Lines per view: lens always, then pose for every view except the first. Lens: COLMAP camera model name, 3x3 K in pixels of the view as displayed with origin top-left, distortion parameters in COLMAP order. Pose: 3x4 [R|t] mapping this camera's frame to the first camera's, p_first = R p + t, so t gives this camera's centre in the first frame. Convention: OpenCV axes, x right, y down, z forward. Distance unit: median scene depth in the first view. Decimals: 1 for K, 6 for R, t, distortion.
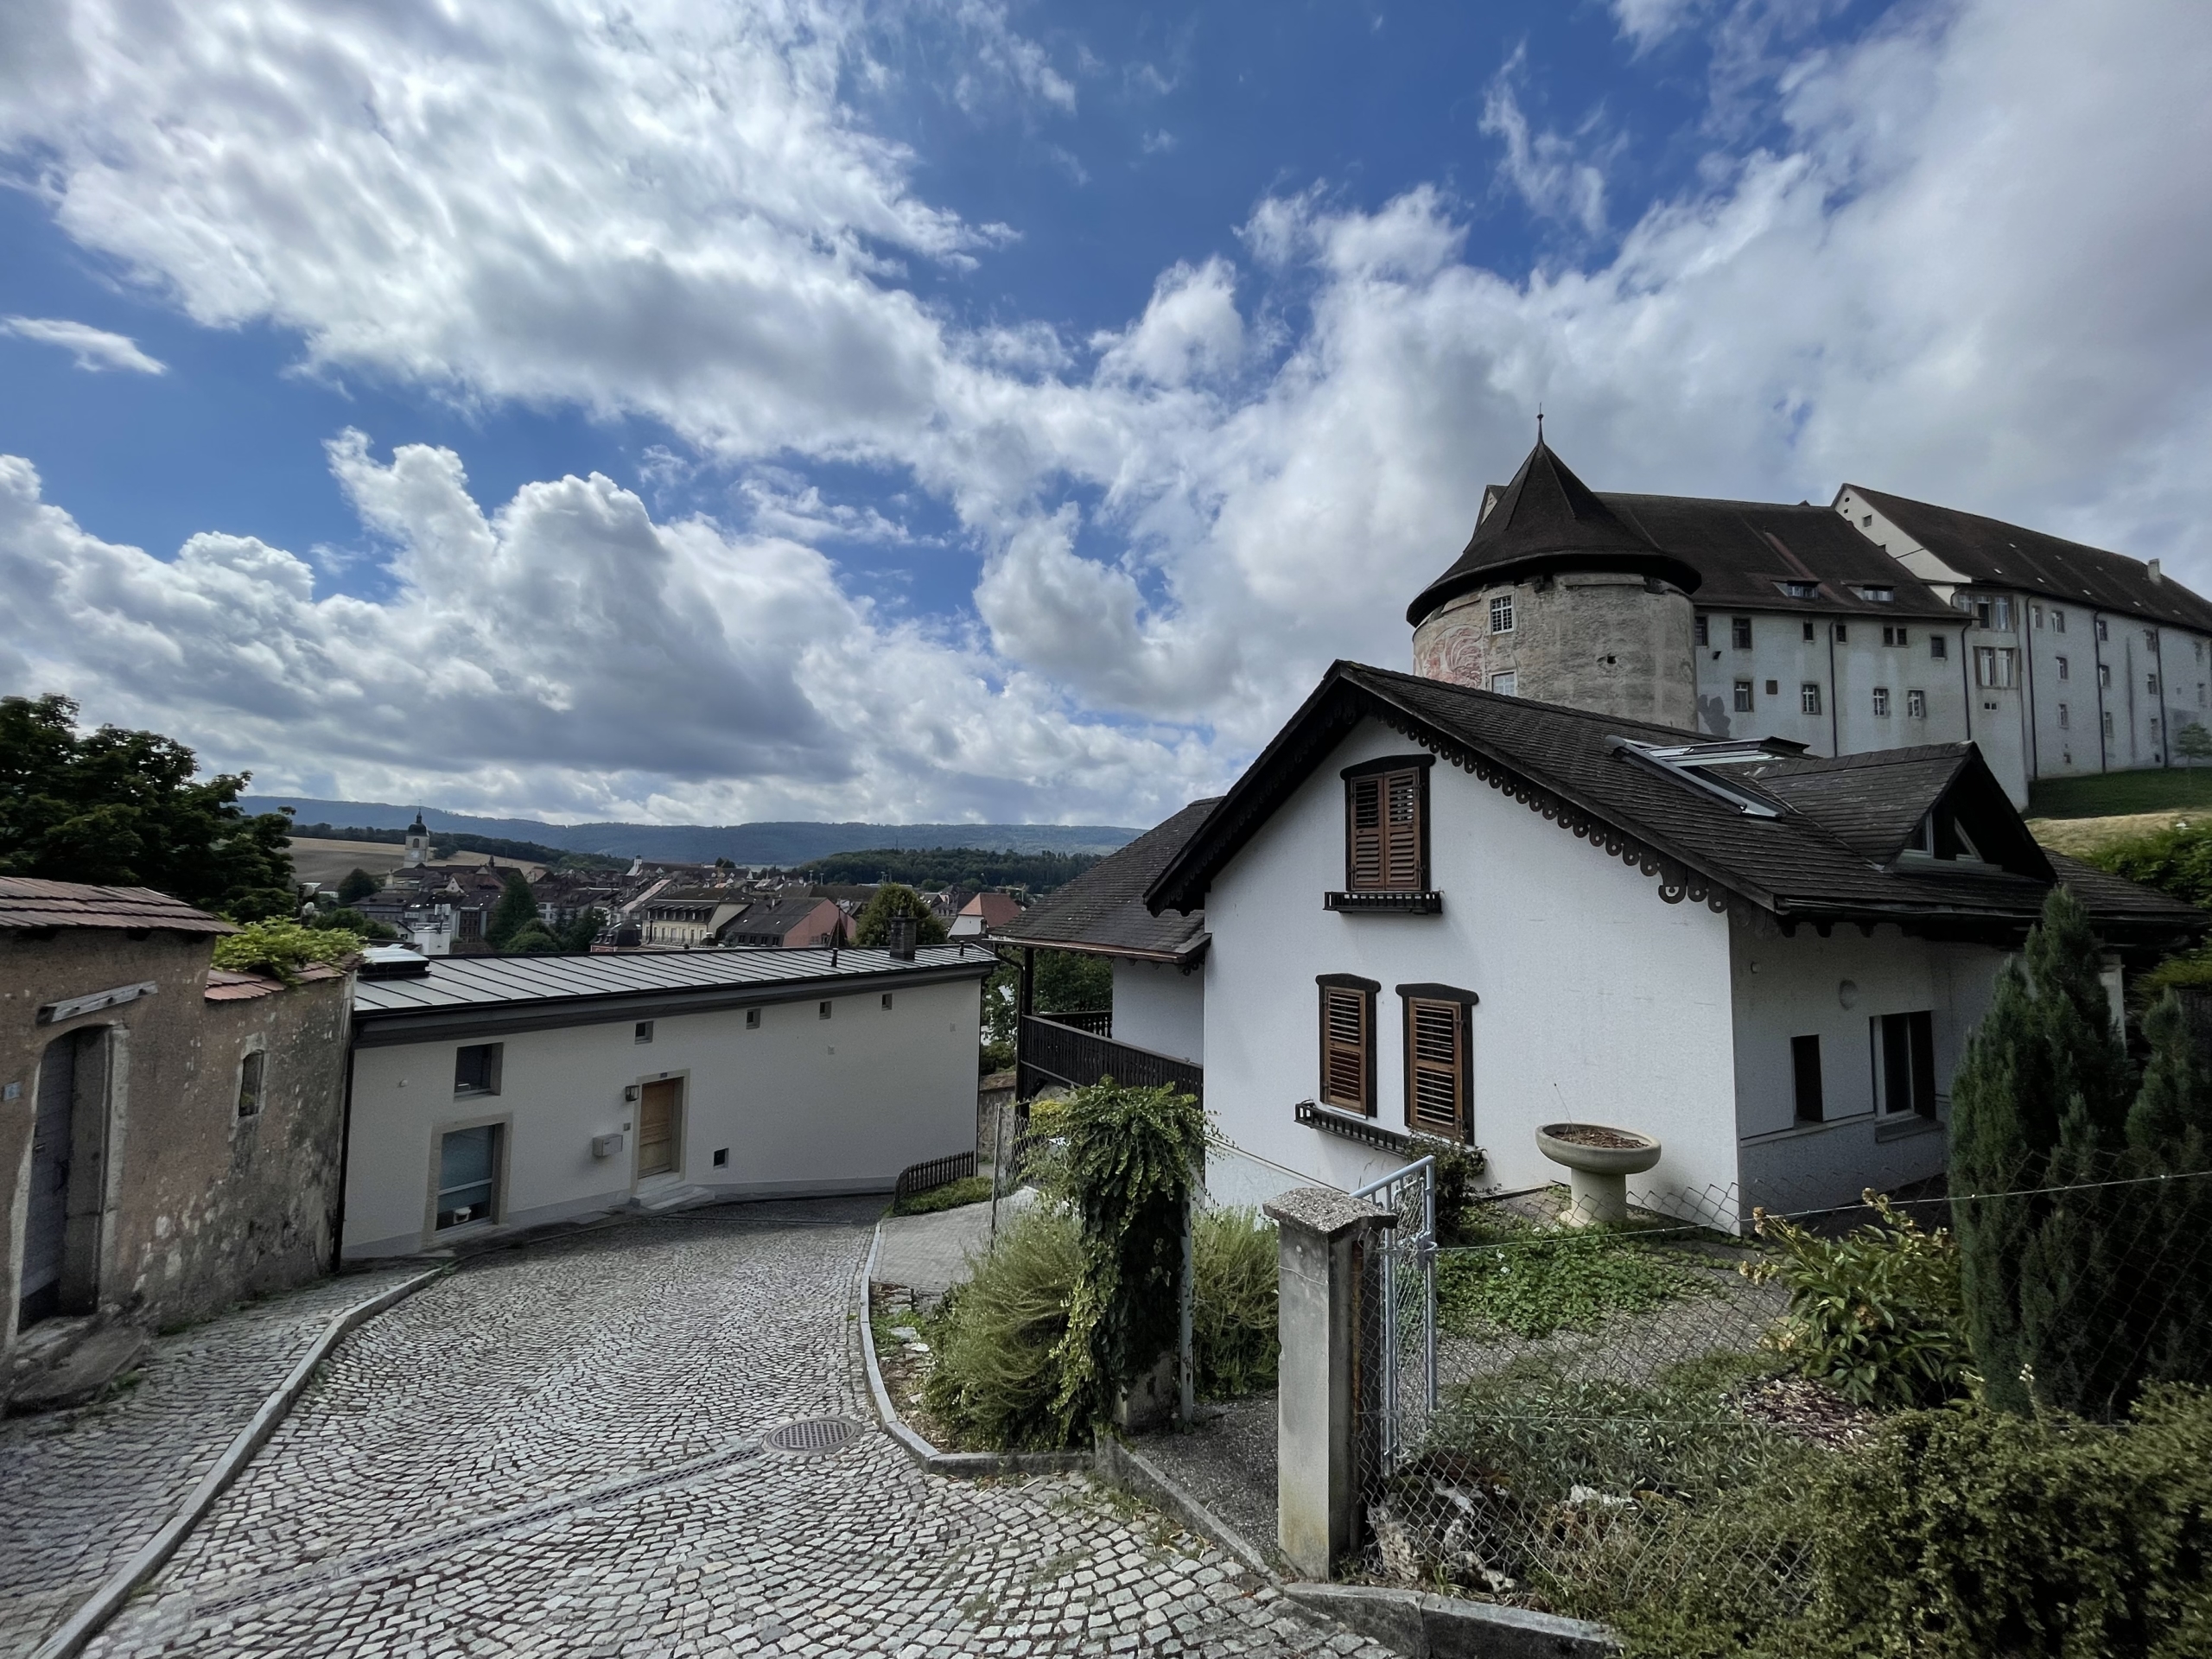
lens RADIAL K [[890.1, 0, 1098.2], [0, 890.1, 838.8], [0, 0, 1]] dist [-0.000303, -0.001623]
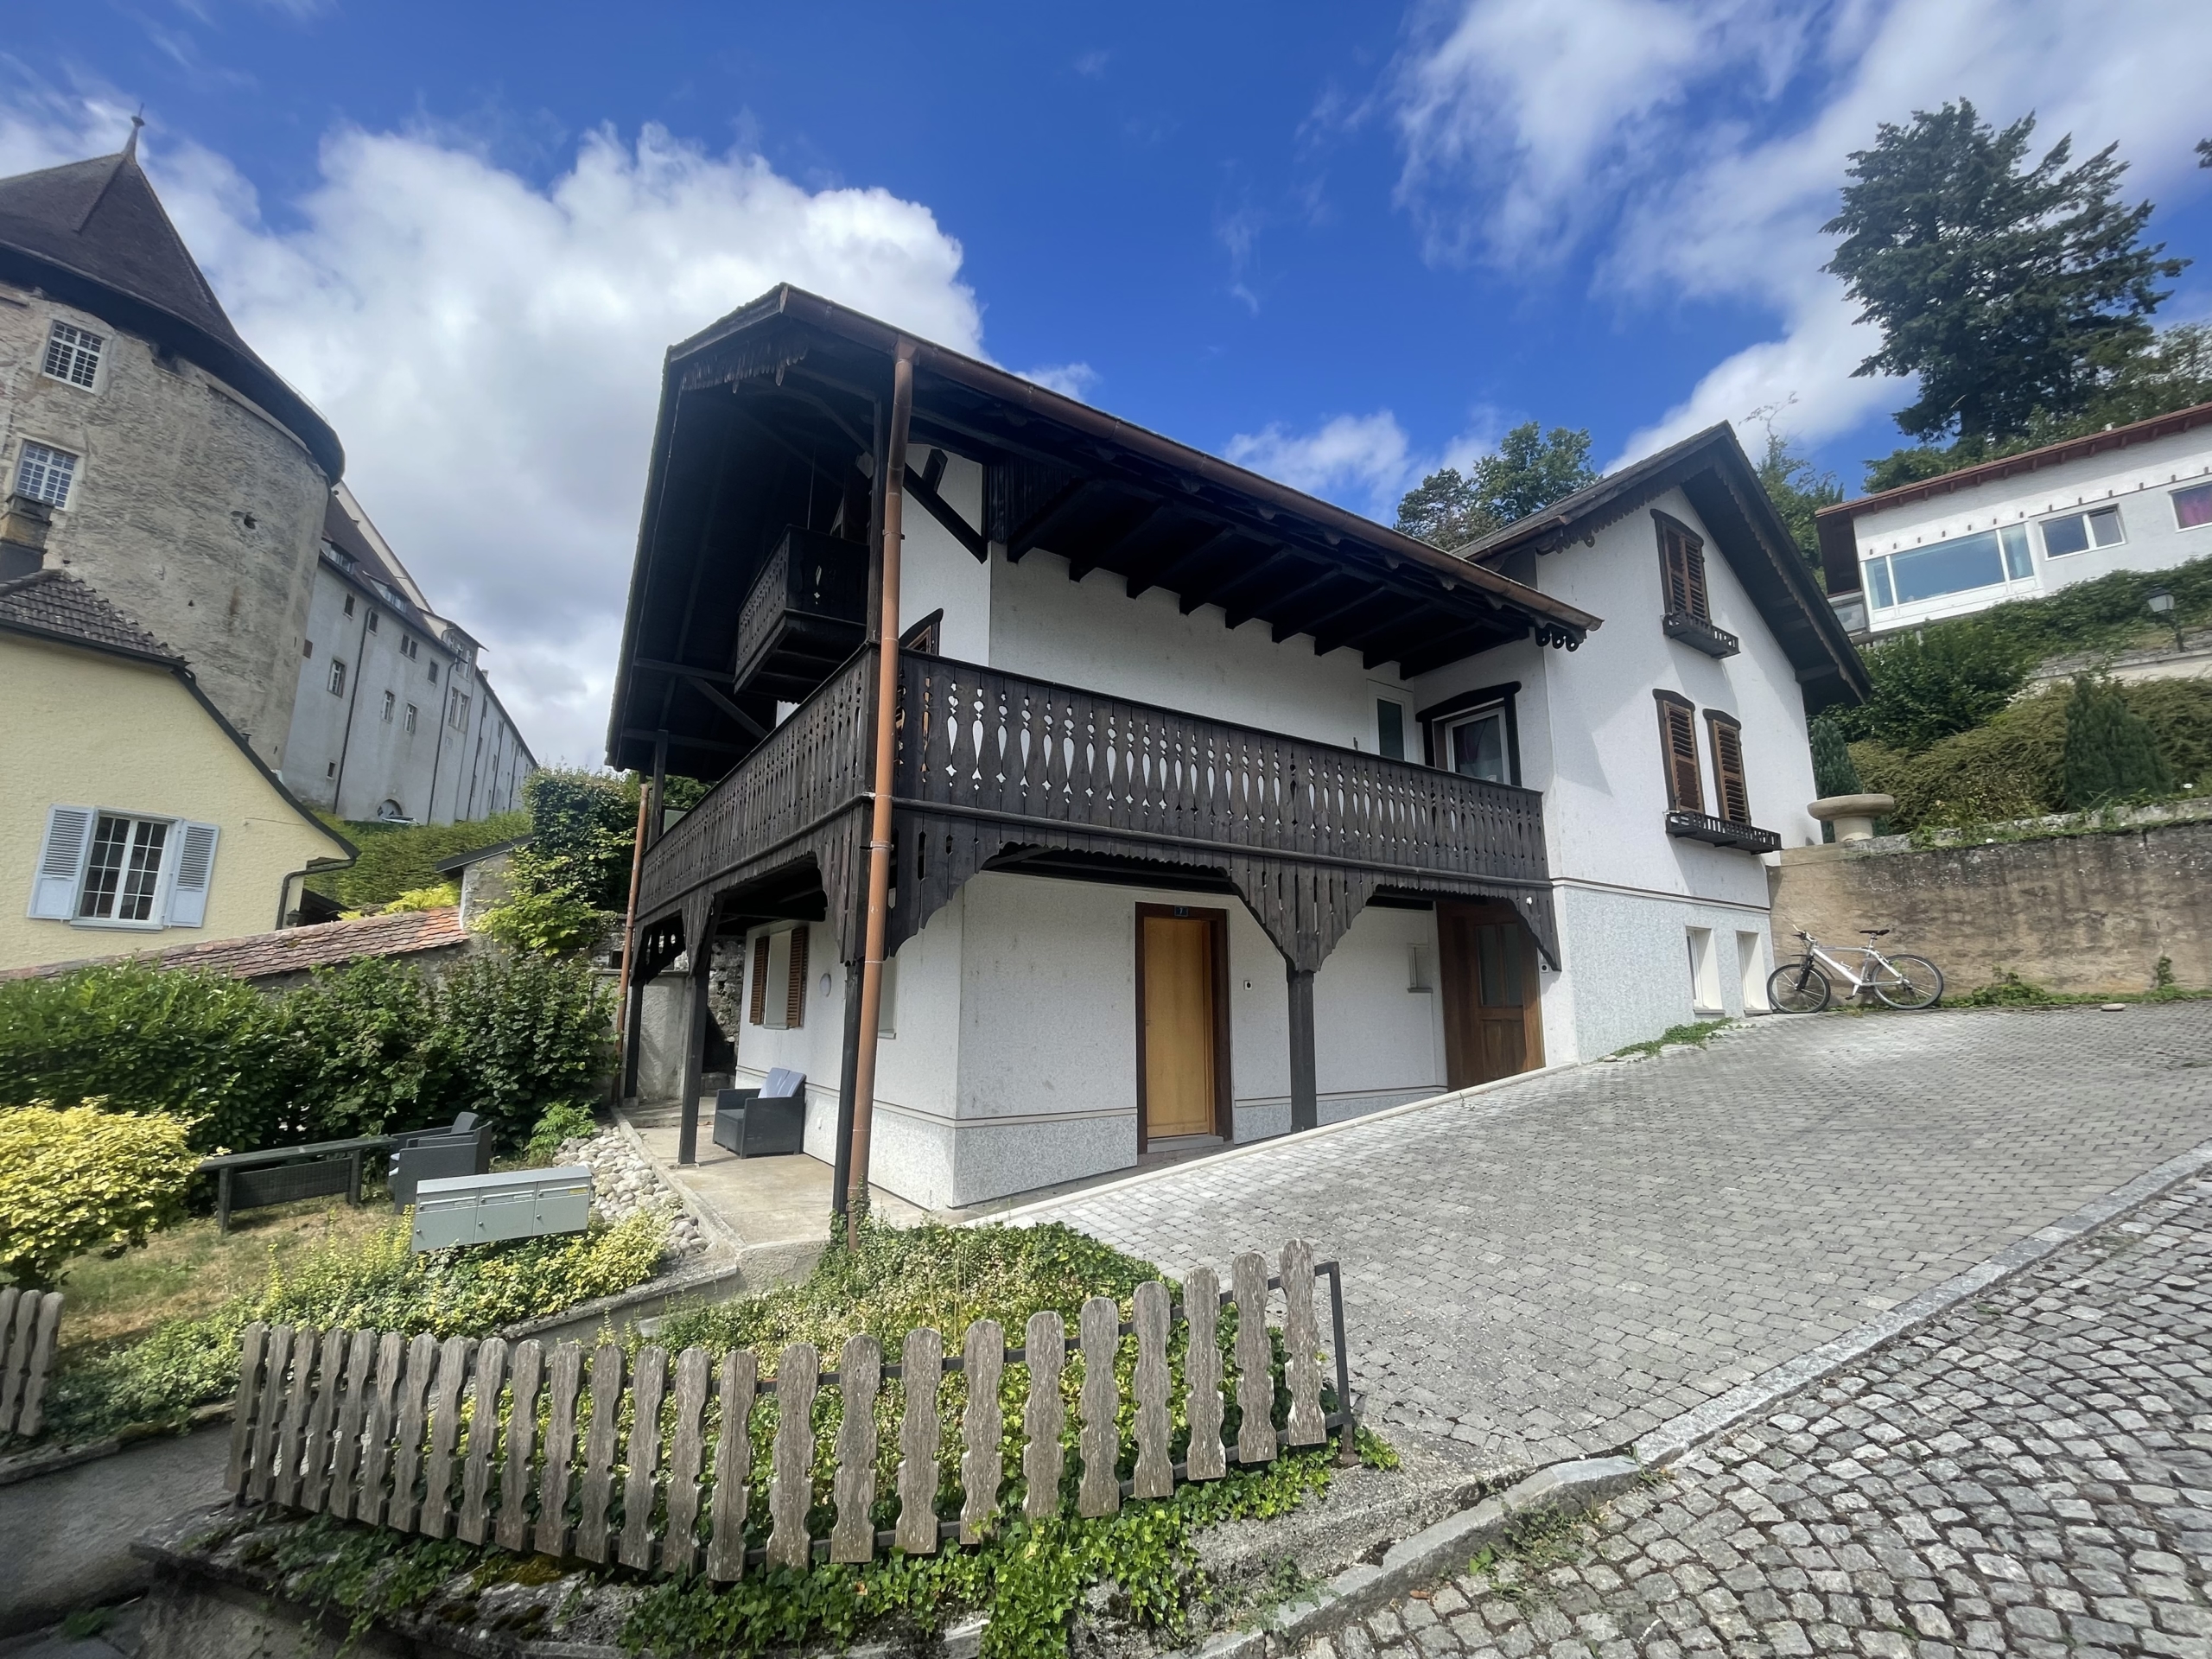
lens RADIAL K [[890.1, 0, 1098.2], [0, 890.1, 838.8], [0, 0, 1]] dist [-0.000303, -0.001623]
pose [[-0.080730, 0.161533, 0.983560, -0.120797], [-0.074963, 0.983002, -0.167594, 0.106361], [-0.993913, -0.087261, -0.067248, 0.338624]]
